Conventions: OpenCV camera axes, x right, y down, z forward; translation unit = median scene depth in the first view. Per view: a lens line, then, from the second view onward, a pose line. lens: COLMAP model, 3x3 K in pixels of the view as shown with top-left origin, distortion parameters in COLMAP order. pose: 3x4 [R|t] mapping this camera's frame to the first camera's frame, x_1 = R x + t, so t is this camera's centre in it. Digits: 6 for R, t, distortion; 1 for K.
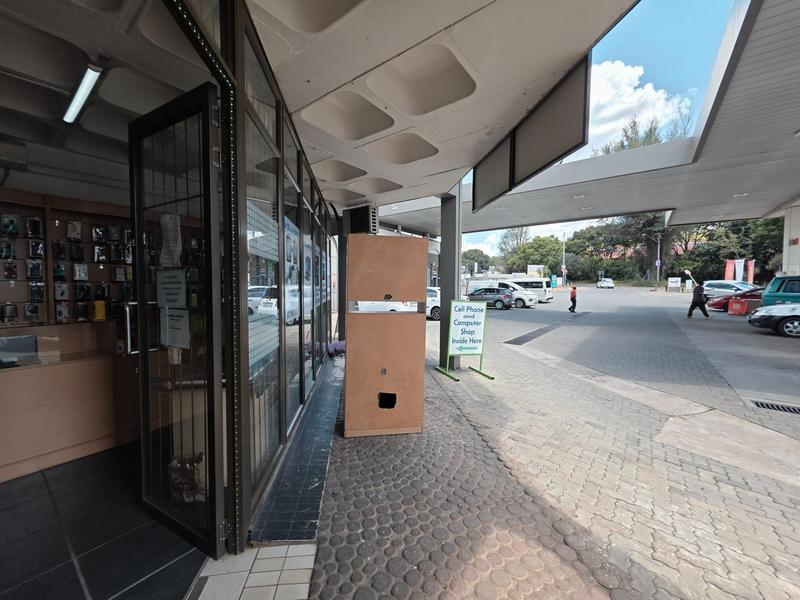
lens RADIAL K [[322.7, 0, 399.0], [0, 322.7, 302.2], [0, 0, 1]] dist [0.003166, 0.001099]
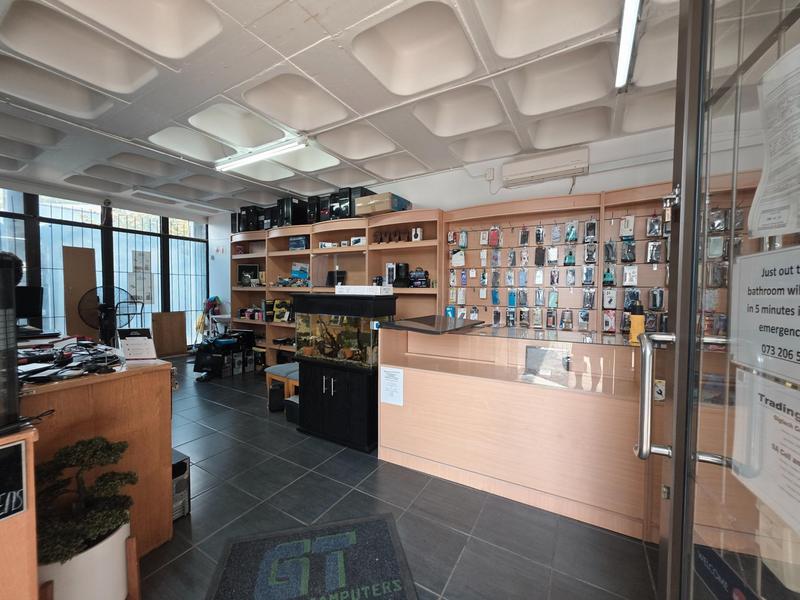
lens RADIAL K [[322.7, 0, 398.9], [0, 322.7, 301.3], [0, 0, 1]] dist [0.003166, 0.001099]
pose [[0.122714, 0.030380, -0.991977, -0.242330], [-0.047297, 0.998575, 0.024731, -0.020702], [0.991314, 0.043883, 0.123976, 0.327473]]
